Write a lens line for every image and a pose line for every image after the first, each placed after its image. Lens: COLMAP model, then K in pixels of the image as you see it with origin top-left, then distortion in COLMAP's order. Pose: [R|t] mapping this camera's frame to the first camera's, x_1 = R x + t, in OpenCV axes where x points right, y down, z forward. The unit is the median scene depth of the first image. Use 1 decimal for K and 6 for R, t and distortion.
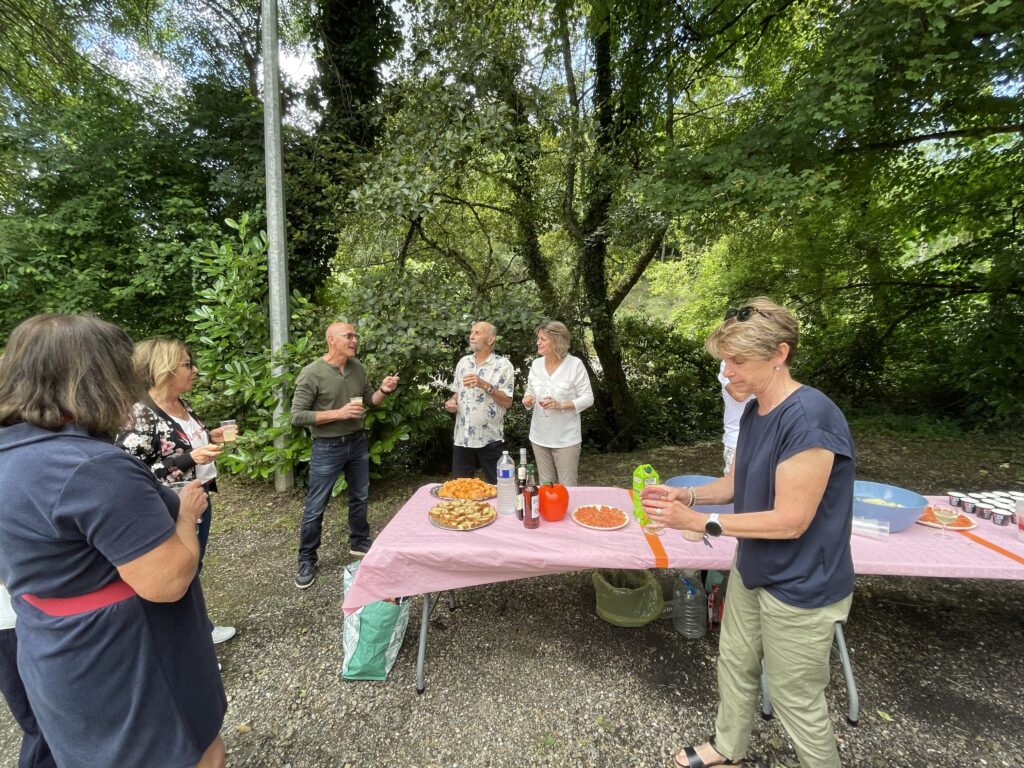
lens RADIAL K [[432.9, 0, 510.6], [0, 432.9, 384.7], [0, 0, 1]] dist [-0.000352, -0.001298]
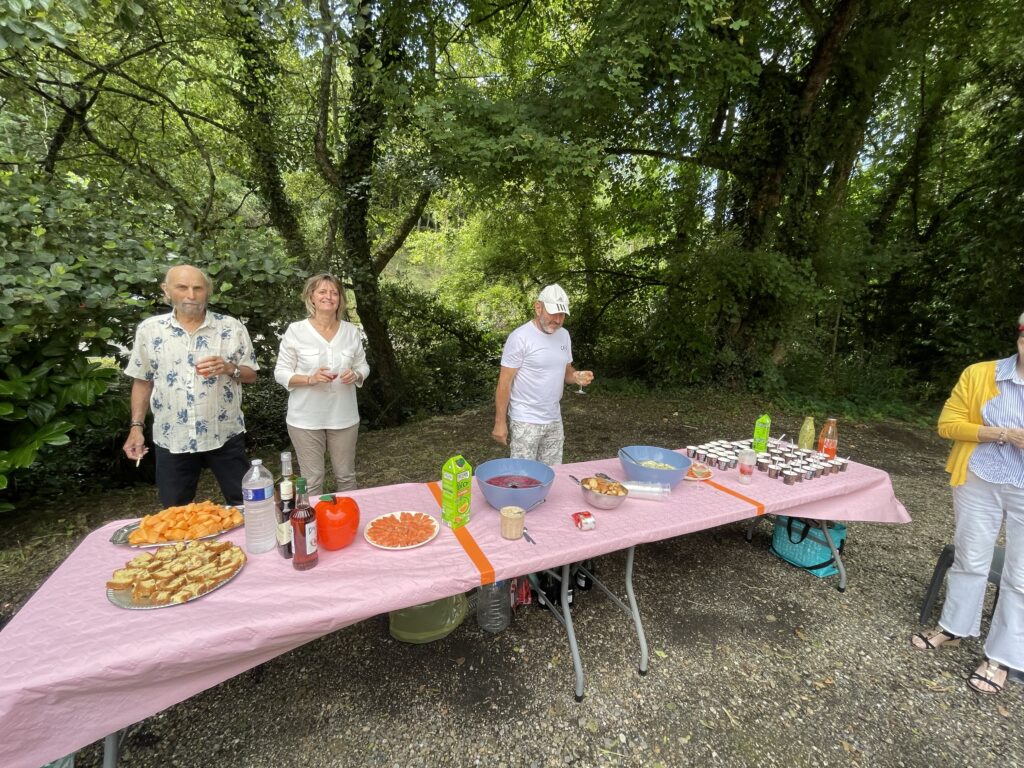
lens RADIAL K [[432.9, 0, 510.3], [0, 432.9, 384.4], [0, 0, 1]] dist [-0.000352, -0.001298]
pose [[0.855082, -0.037540, 0.517132, -0.010699], [0.001138, 0.997509, 0.070530, -0.004623], [-0.518492, -0.059721, 0.852995, 0.148343]]
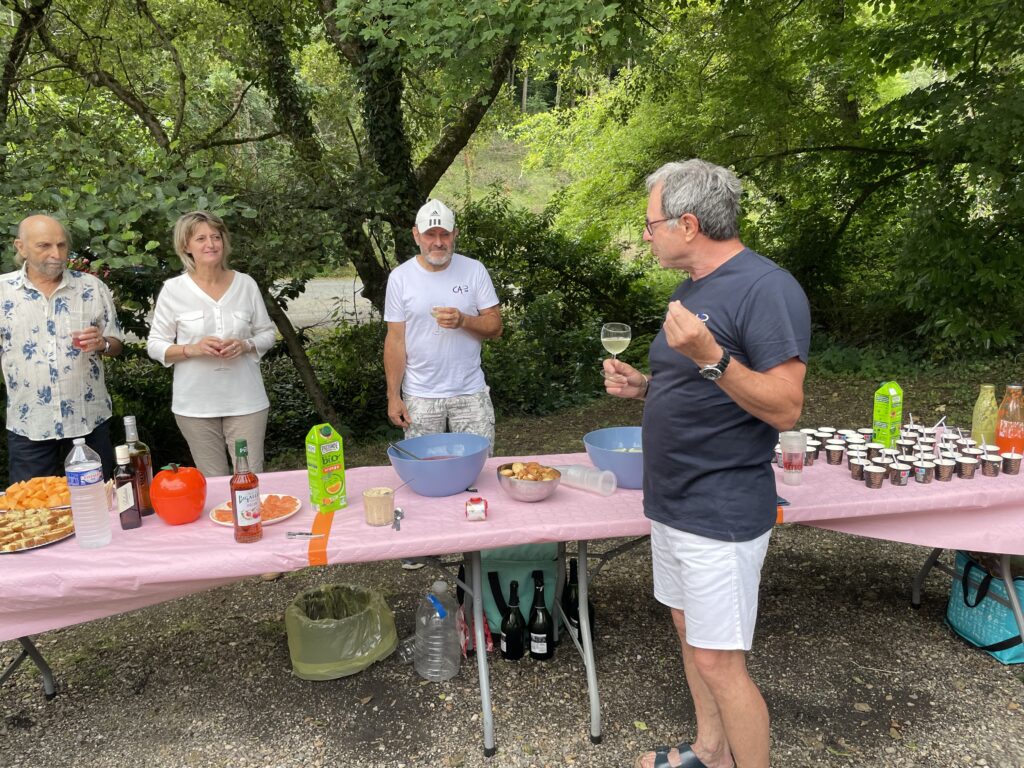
lens RADIAL K [[782.2, 0, 505.3], [0, 782.2, 388.7], [0, 0, 1]] dist [0.085071, -0.120493]
pose [[0.968321, -0.062026, 0.241882, 0.170649], [0.044194, 0.995937, 0.078468, 0.026329], [-0.245766, -0.065292, 0.967128, -0.134439]]
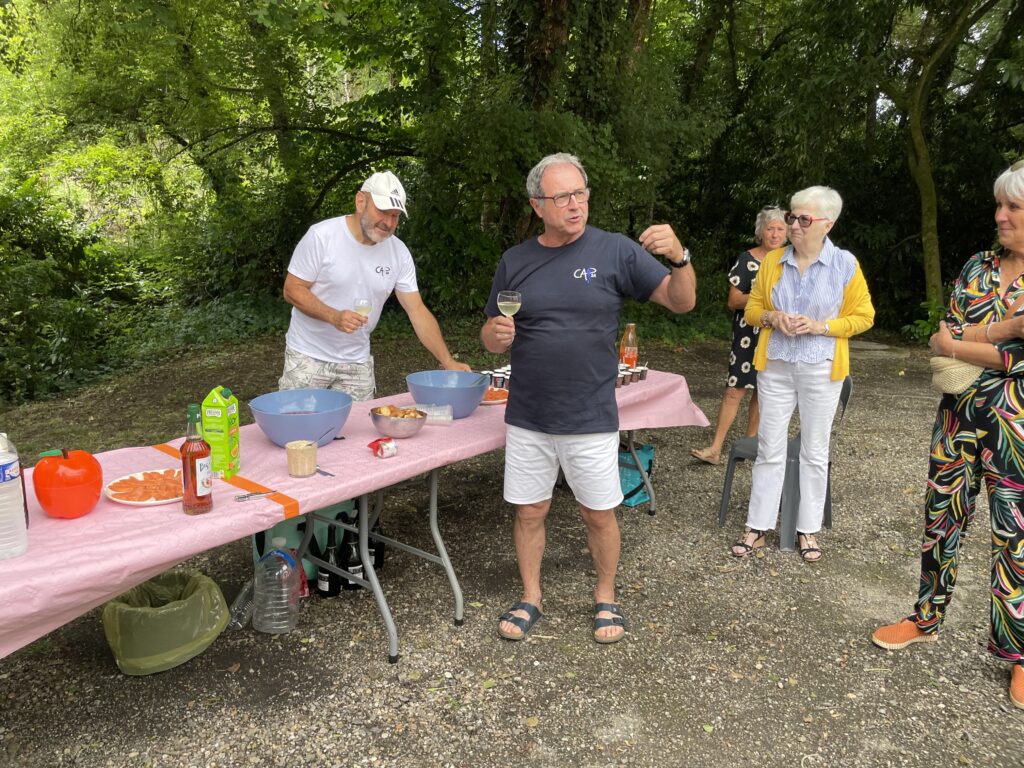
lens RADIAL K [[782.2, 0, 508.4], [0, 782.2, 401.0], [0, 0, 1]] dist [0.085071, -0.120493]
pose [[0.541480, -0.163341, 0.824694, -0.236410], [0.047858, 0.985343, 0.163737, 0.020439], [-0.839350, -0.049192, 0.541360, 0.009359]]
